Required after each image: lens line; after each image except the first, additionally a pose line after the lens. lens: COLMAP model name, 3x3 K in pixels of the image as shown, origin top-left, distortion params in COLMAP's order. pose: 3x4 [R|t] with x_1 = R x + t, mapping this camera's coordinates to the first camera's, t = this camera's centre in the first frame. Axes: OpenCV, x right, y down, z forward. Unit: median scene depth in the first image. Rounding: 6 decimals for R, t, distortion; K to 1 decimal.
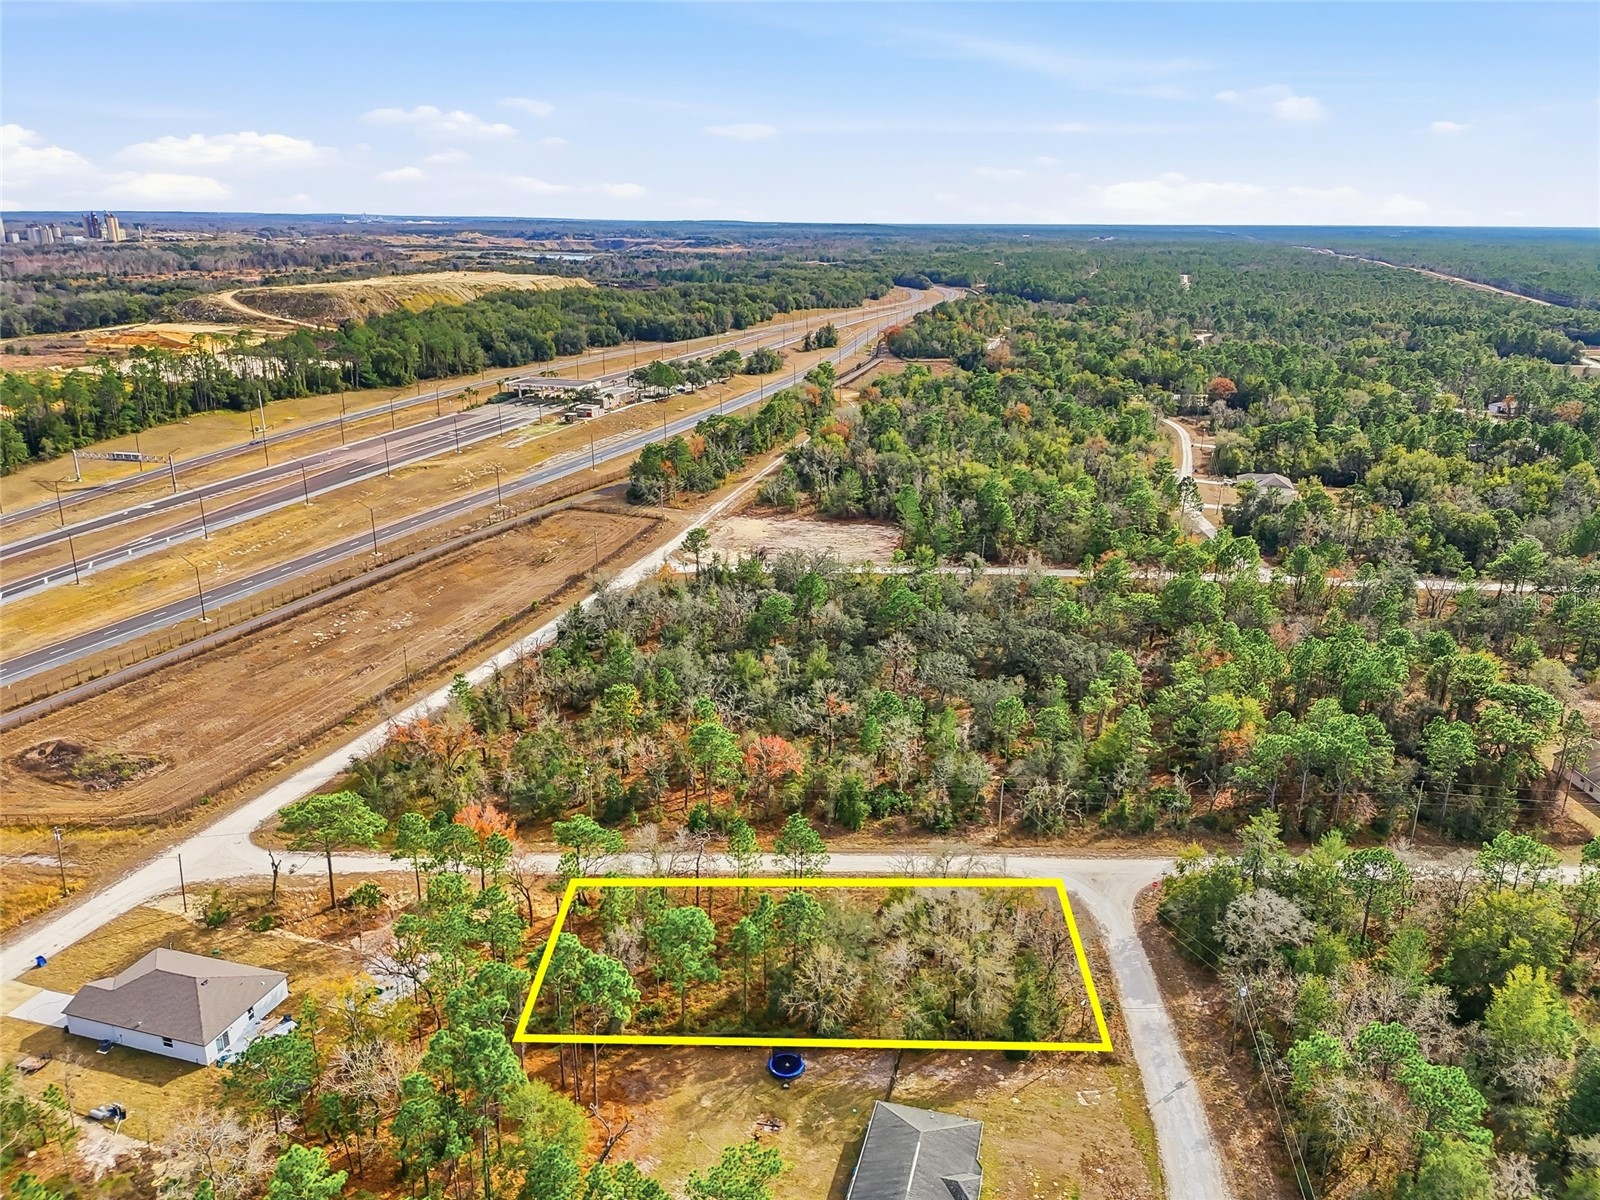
lens RADIAL K [[1173.2, 0, 801.4], [0, 1173.2, 599.3], [0, 0, 1]] dist [0.062829, -0.057166]
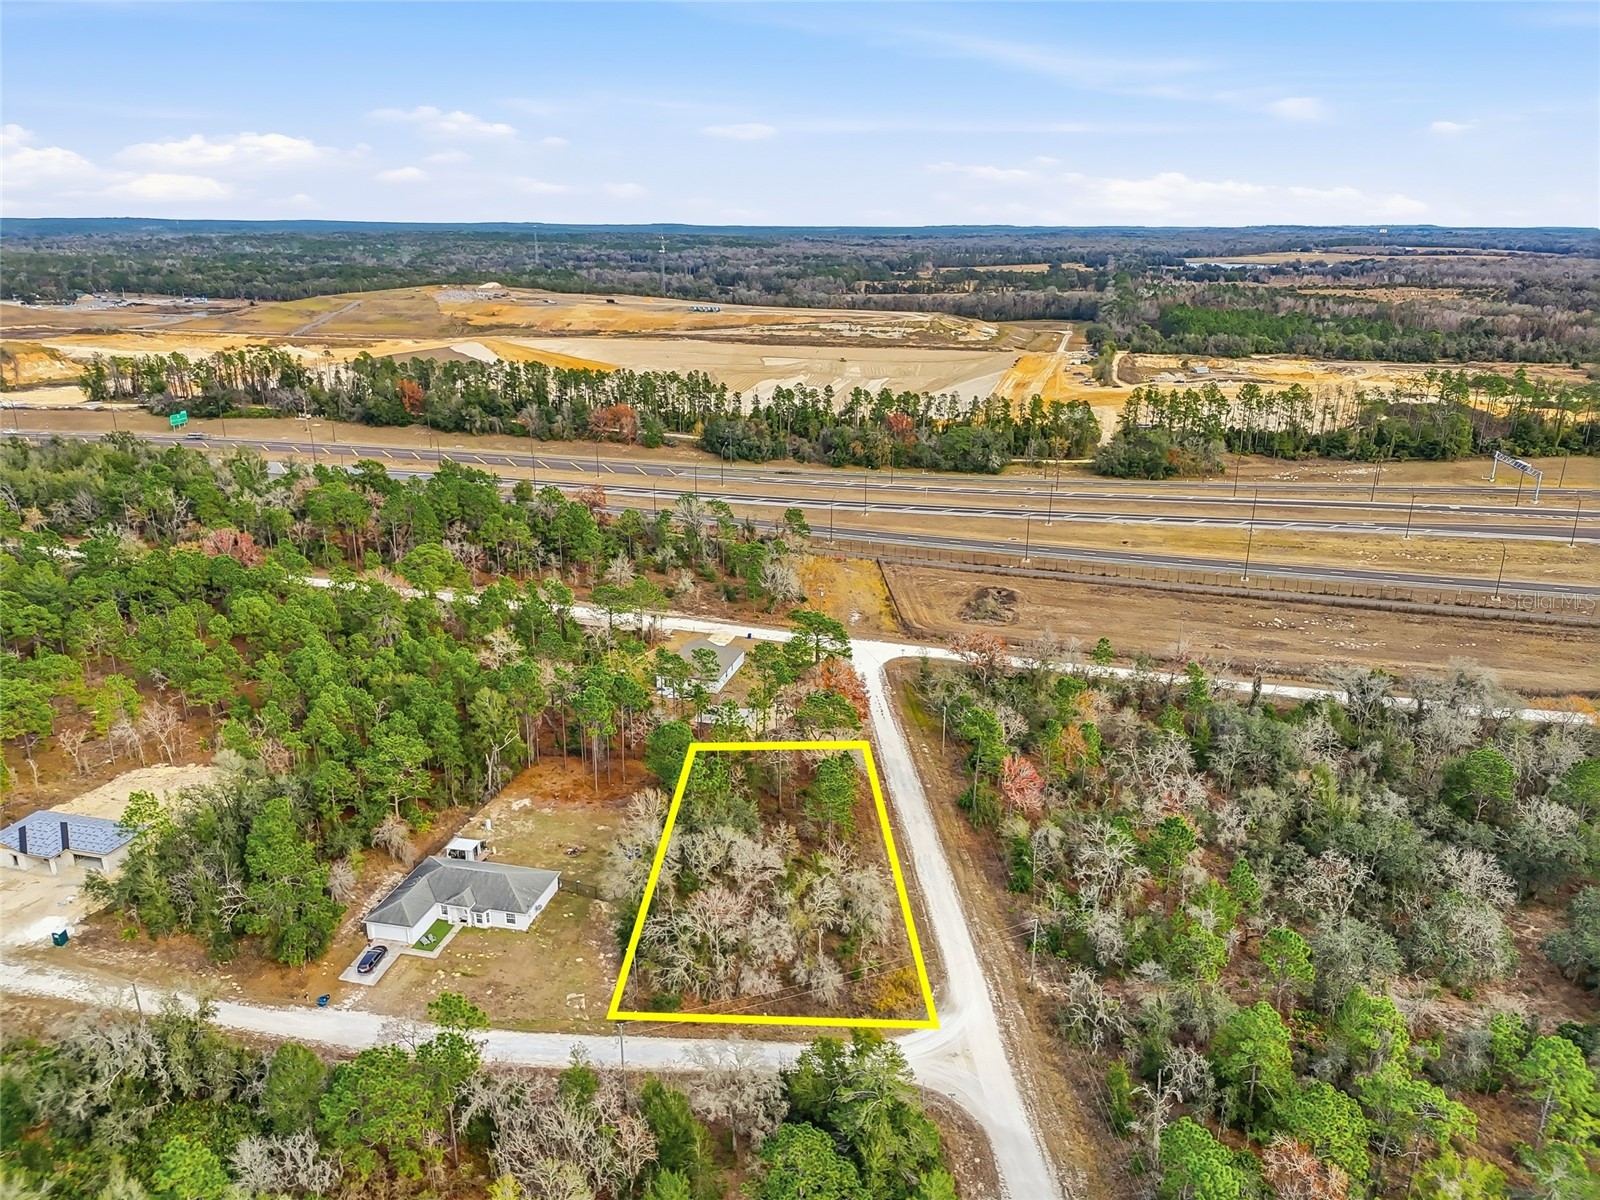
lens RADIAL K [[1173.2, 0, 801.8], [0, 1173.2, 608.5], [0, 0, 1]] dist [0.062829, -0.057166]
pose [[0.043473, 0.308643, -0.950184, 0.498787], [-0.314898, 0.906836, 0.280155, -0.122938], [0.948129, 0.287032, 0.136614, 0.392867]]
